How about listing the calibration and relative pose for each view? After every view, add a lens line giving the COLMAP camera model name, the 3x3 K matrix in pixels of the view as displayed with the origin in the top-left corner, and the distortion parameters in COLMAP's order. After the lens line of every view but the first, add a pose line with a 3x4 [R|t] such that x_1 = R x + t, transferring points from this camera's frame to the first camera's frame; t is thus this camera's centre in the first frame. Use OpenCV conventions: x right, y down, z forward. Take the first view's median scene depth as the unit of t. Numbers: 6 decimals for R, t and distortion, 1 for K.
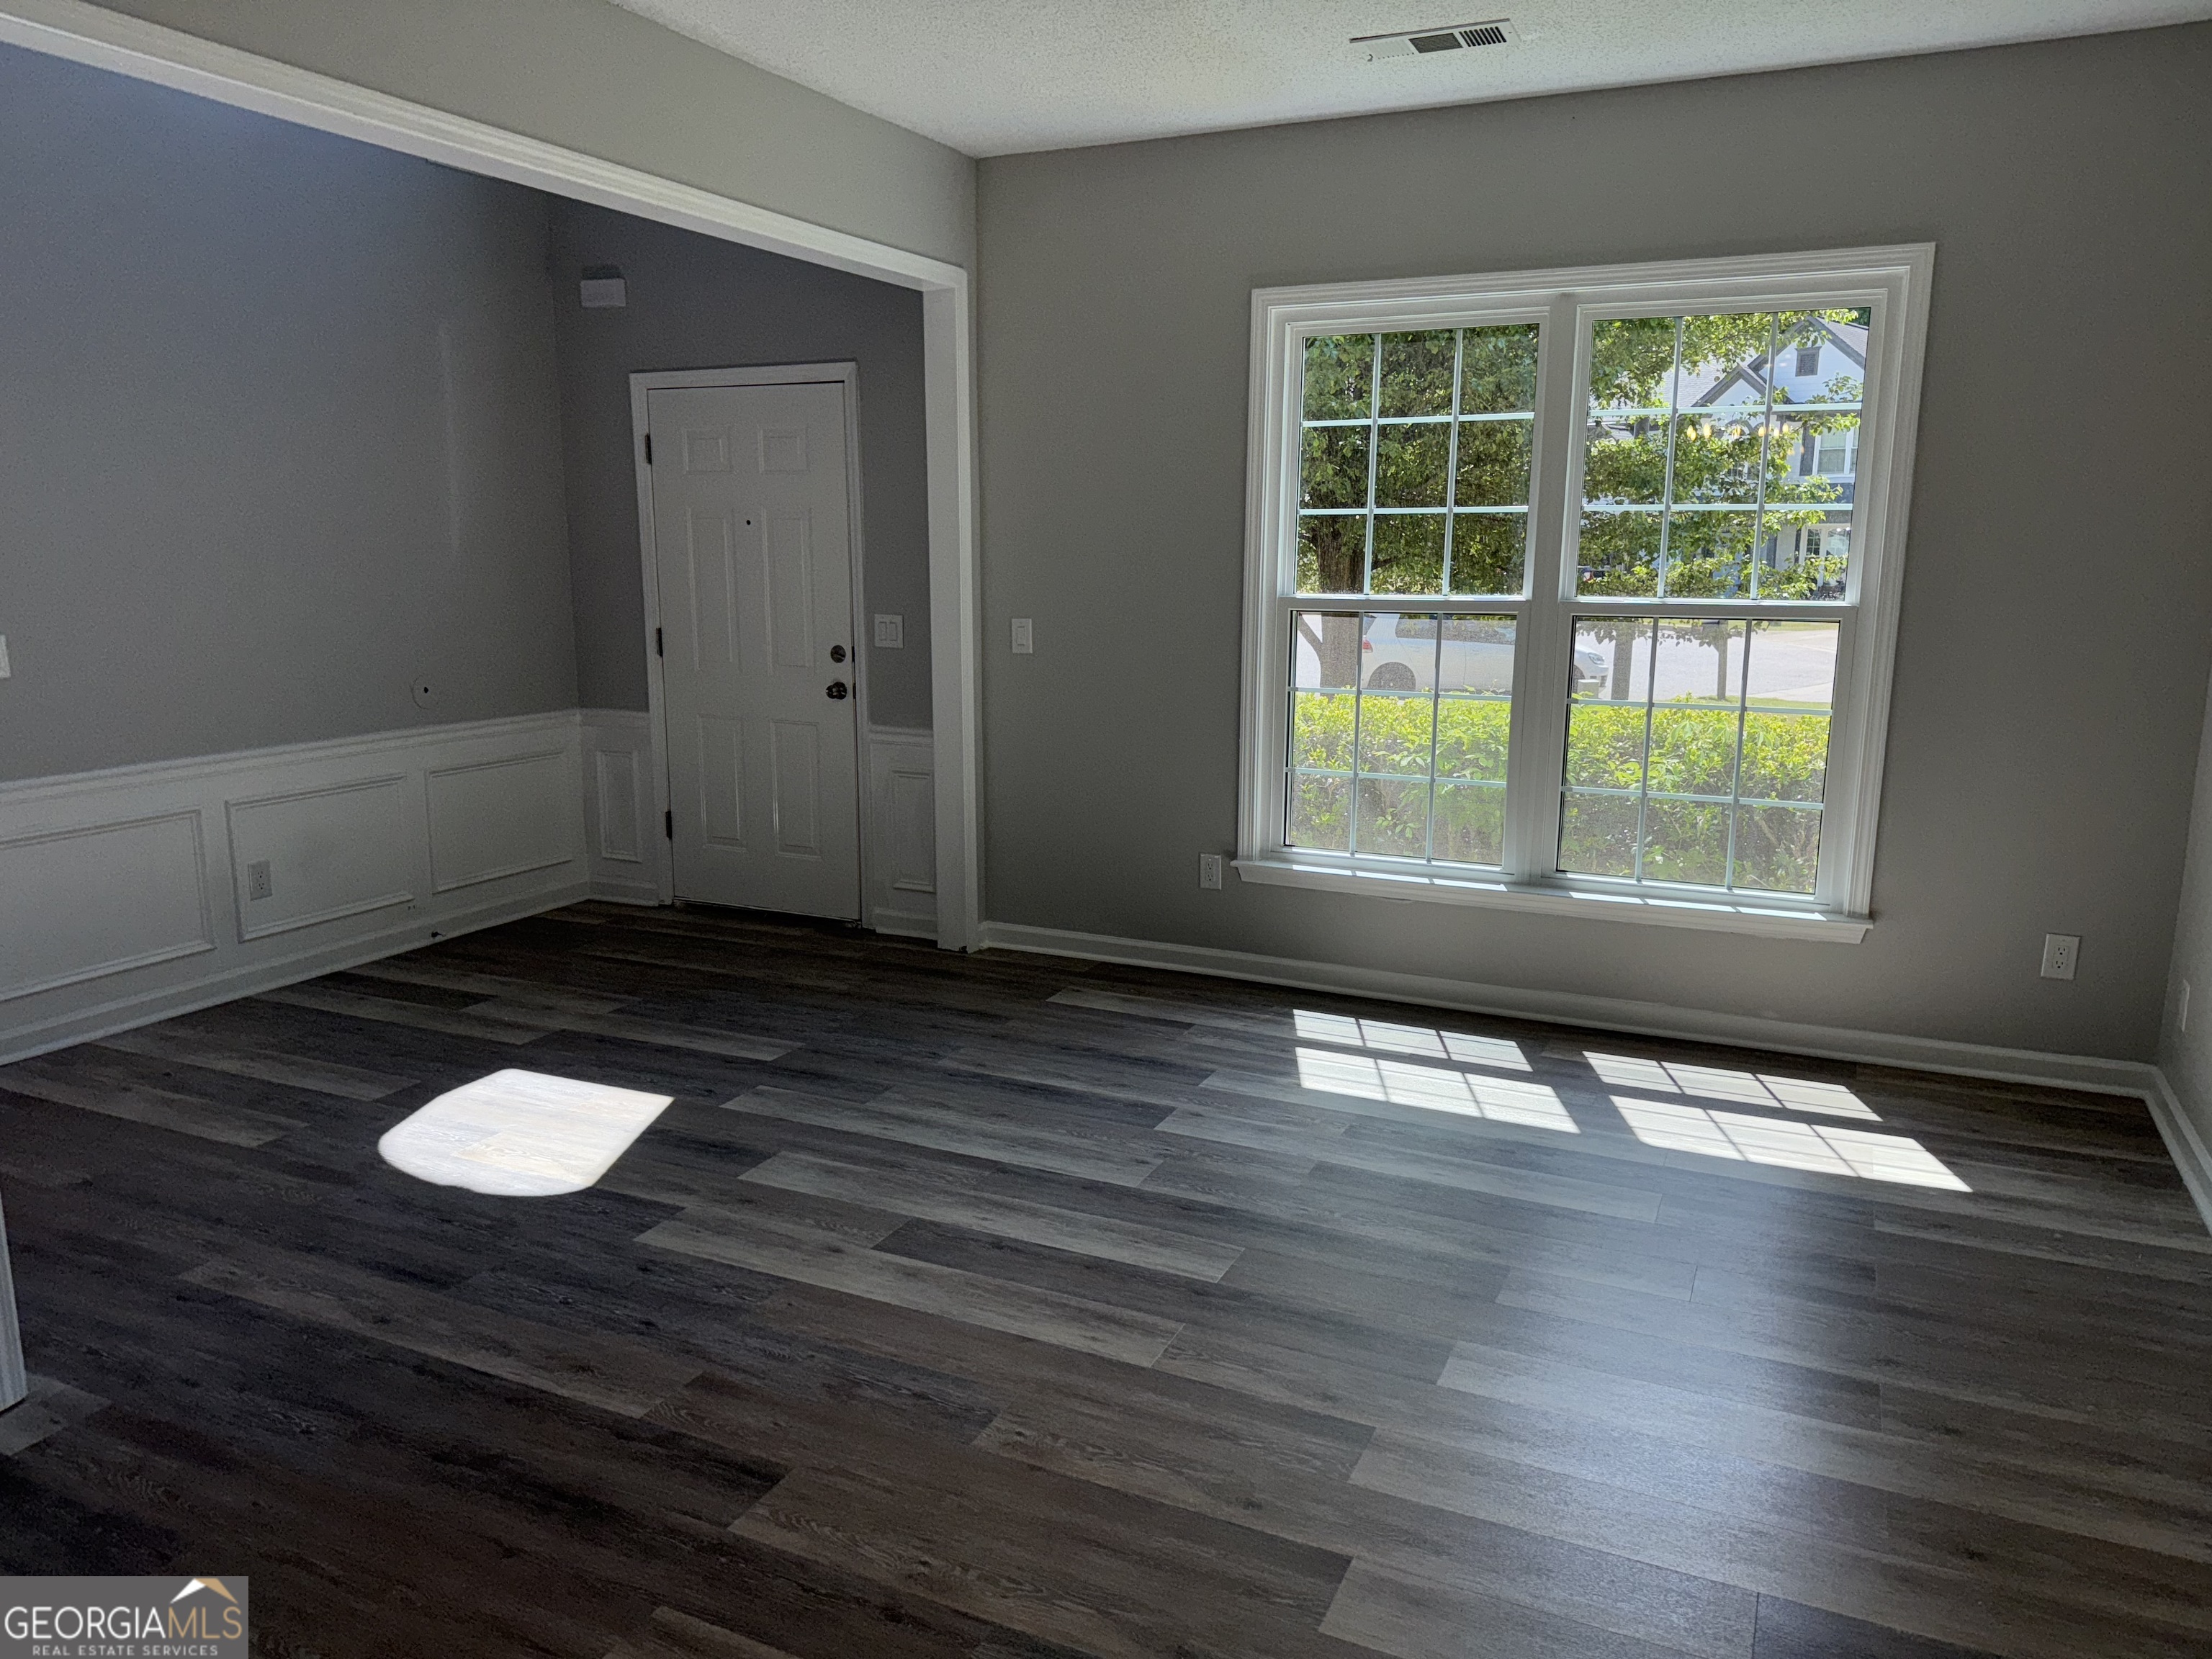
lens RADIAL K [[1522.1, 0, 1098.6], [0, 1522.1, 835.1], [0, 0, 1]] dist [0.135144, -0.228625]
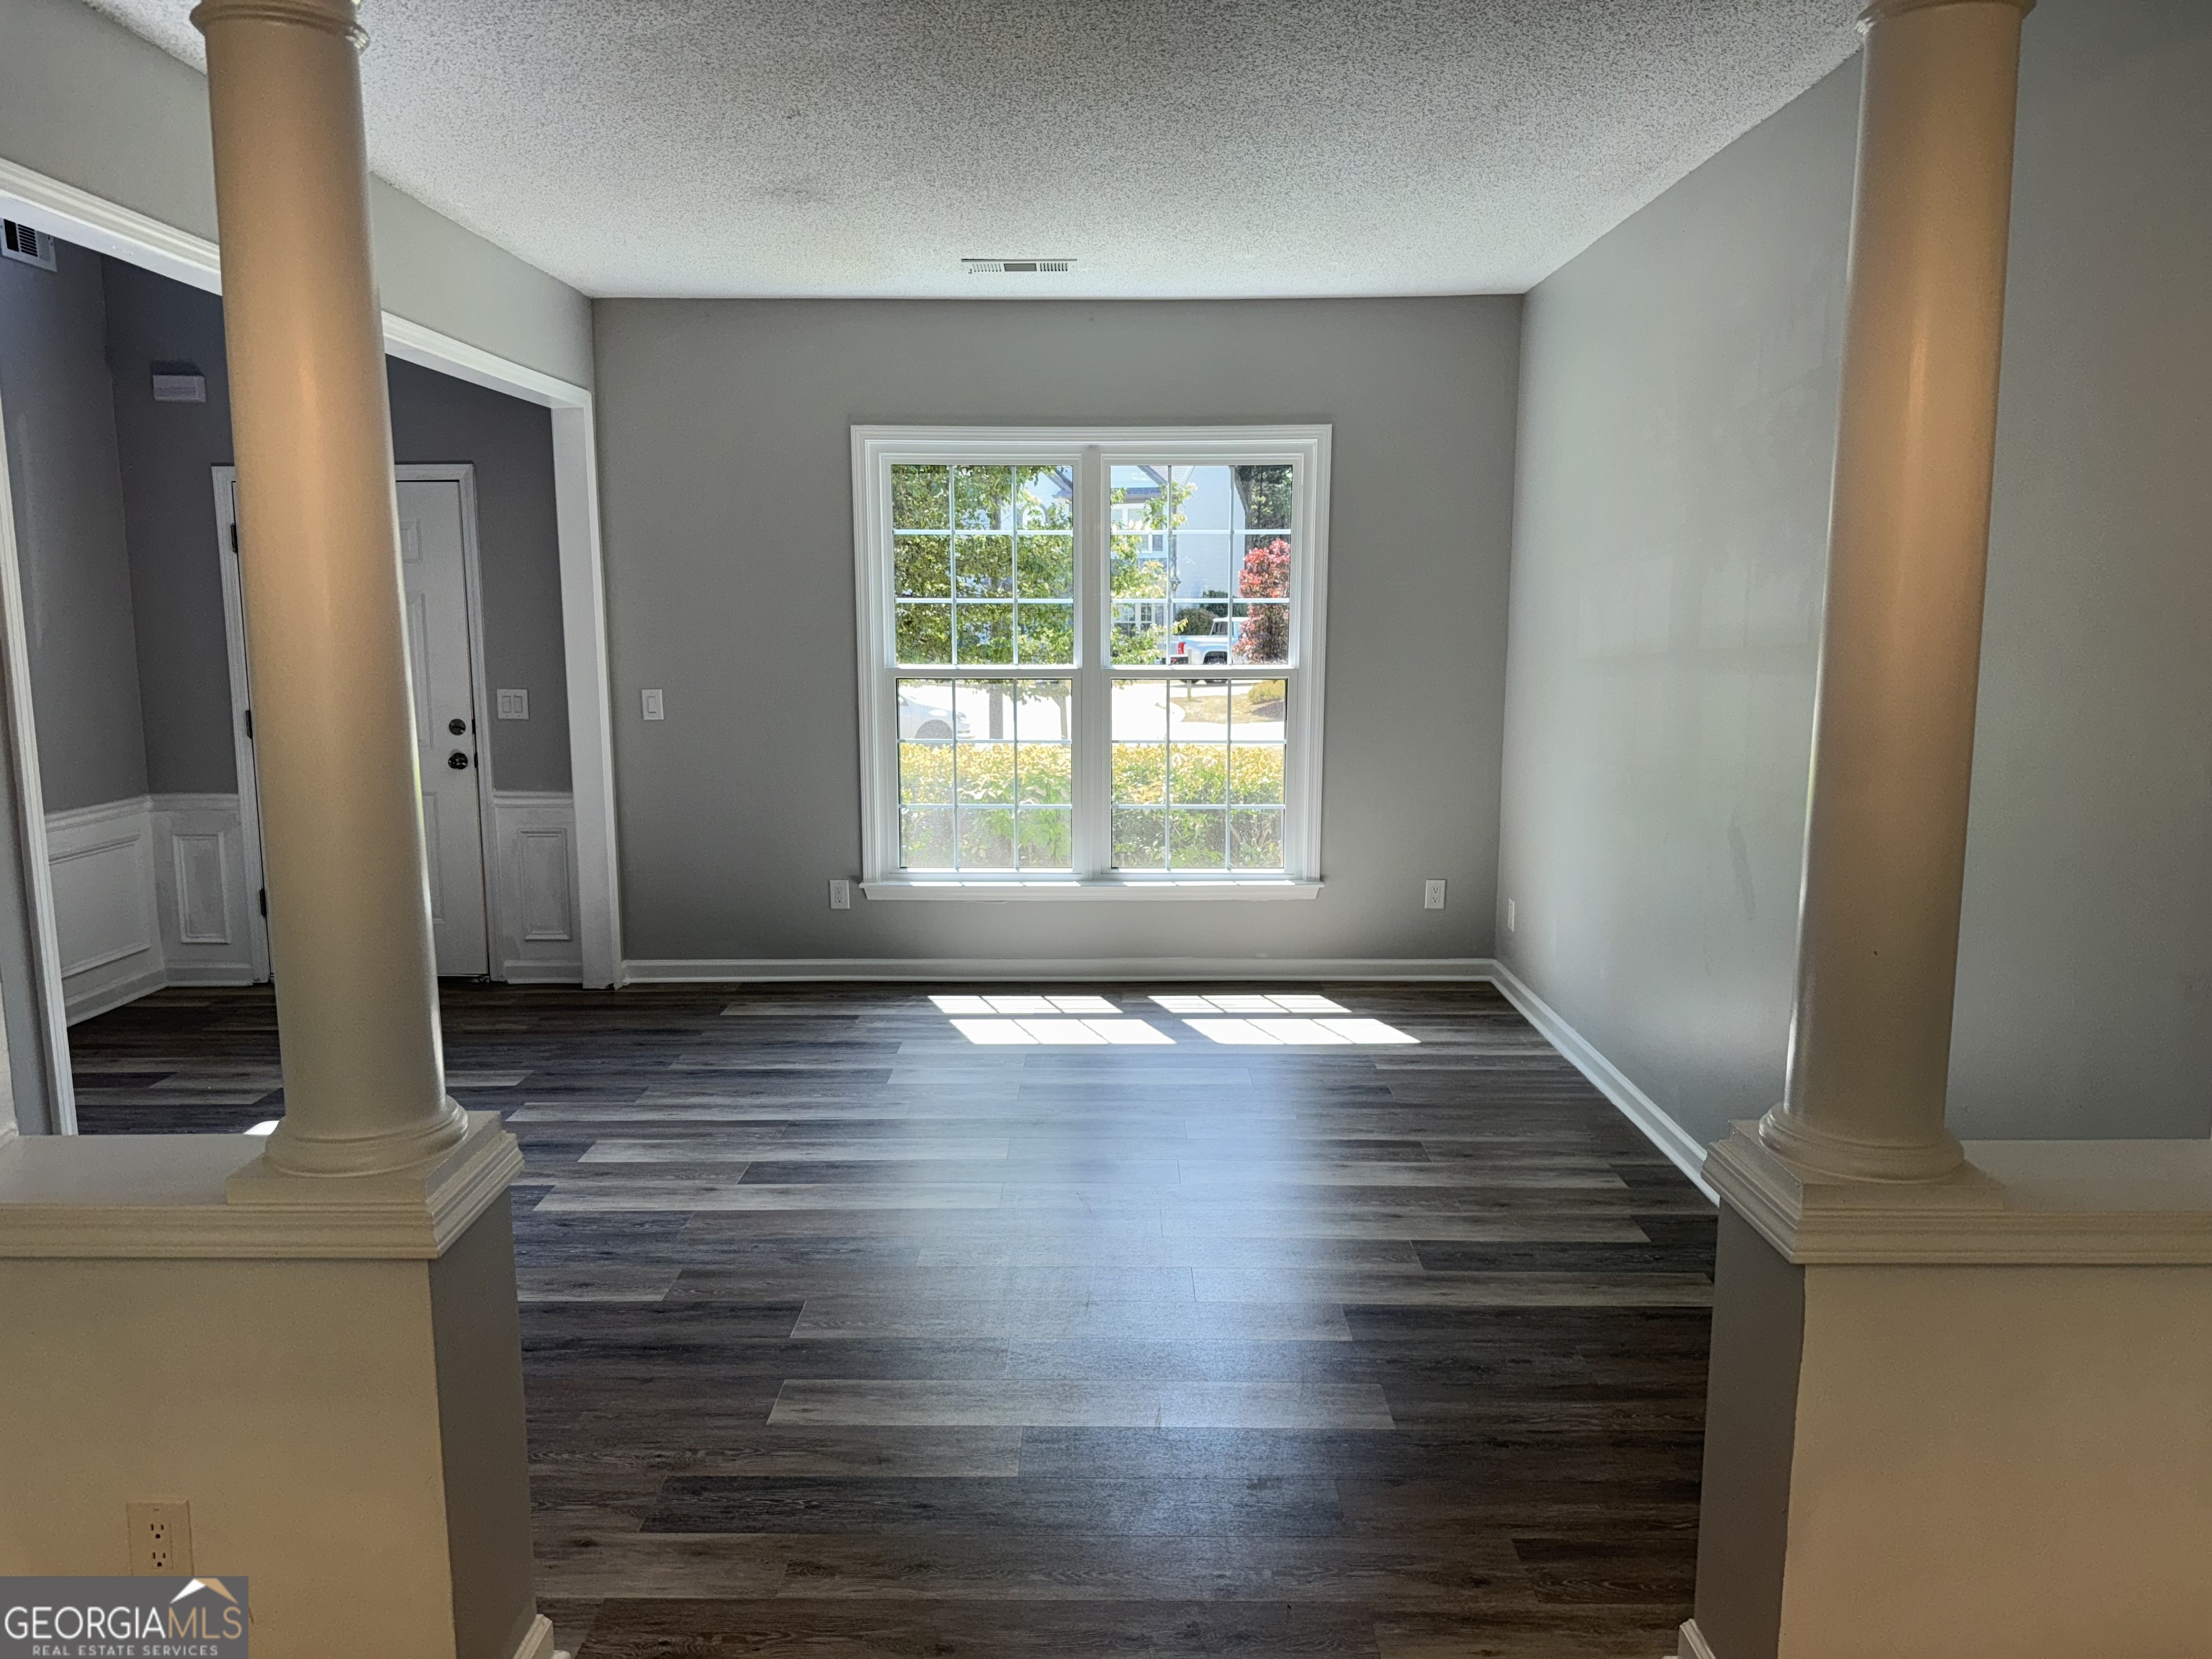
lens RADIAL K [[1522.1, 0, 1098.6], [0, 1522.1, 835.1], [0, 0, 1]] dist [0.135144, -0.228625]
pose [[0.906810, -0.067389, 0.416117, -0.265782], [0.084204, 0.996202, -0.022167, 0.023262], [-0.413043, 0.055140, 0.909041, -0.205867]]
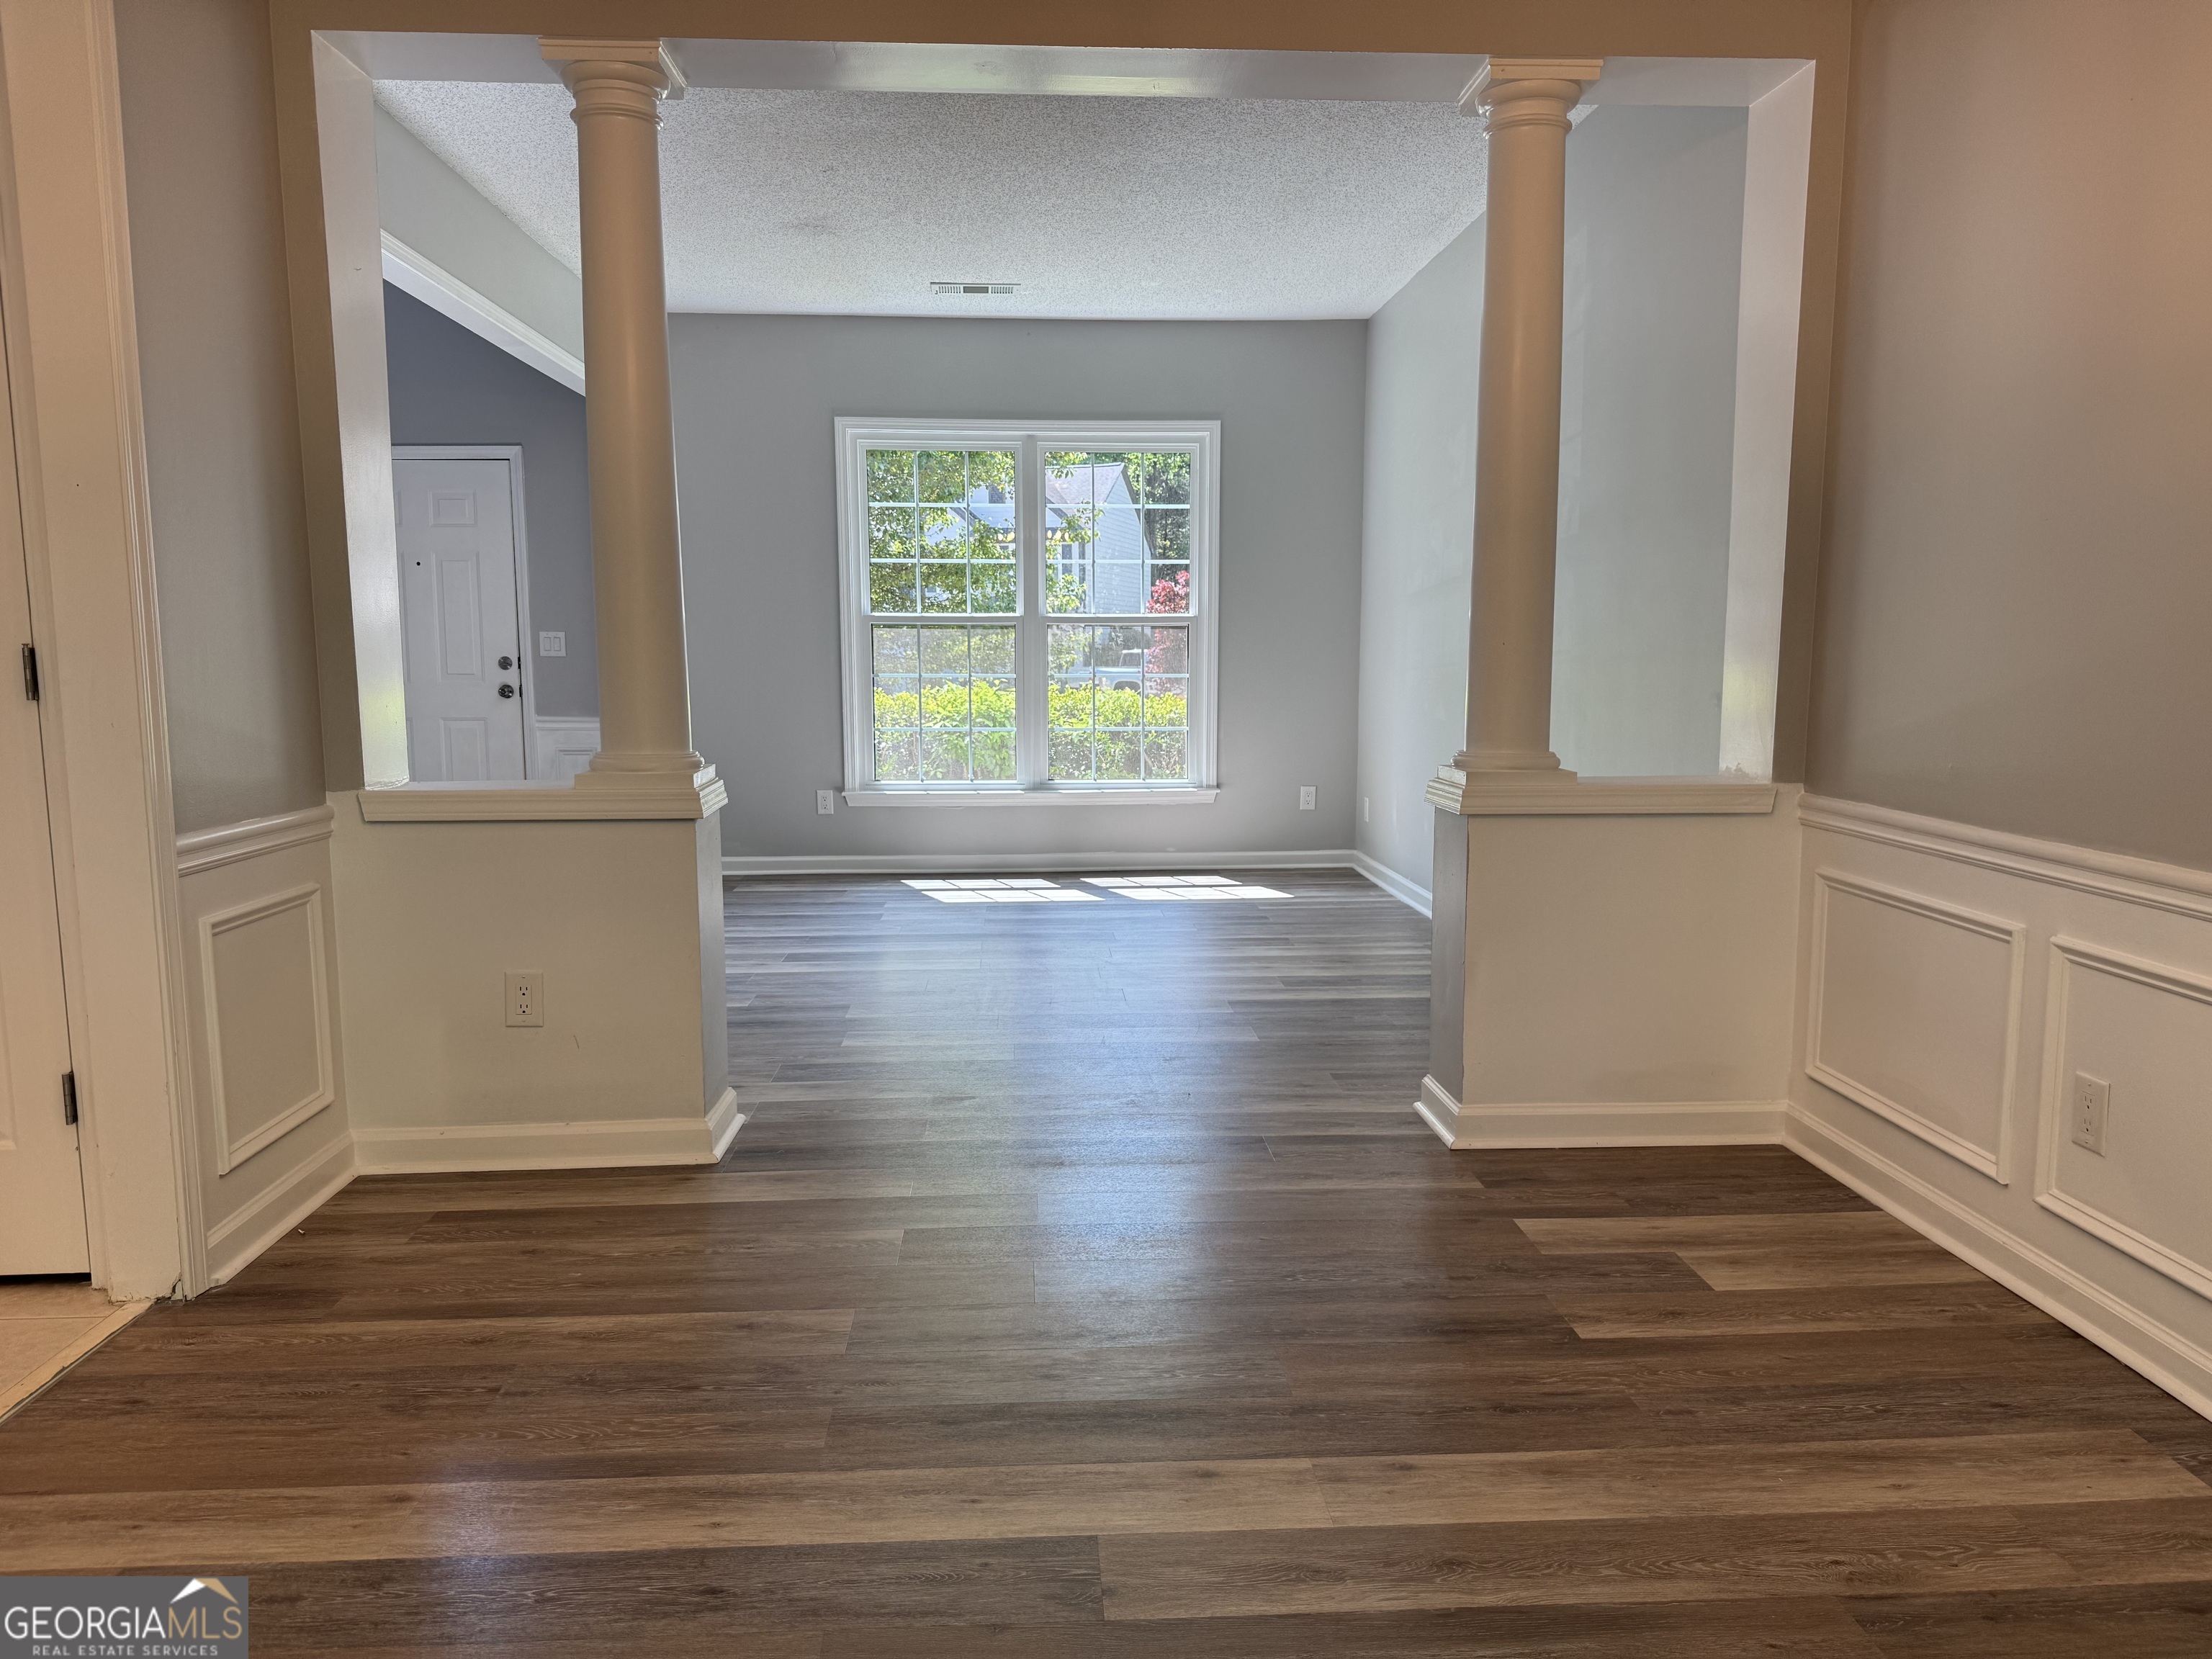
lens RADIAL K [[1525.3, 0, 1103.1], [0, 1525.3, 838.9], [0, 0, 1]] dist [0.163767, -0.320207]
pose [[0.878456, -0.062228, 0.473755, -0.434396], [0.095557, 0.994334, -0.046580, 0.169442], [-0.468172, 0.086189, 0.879424, -0.465275]]
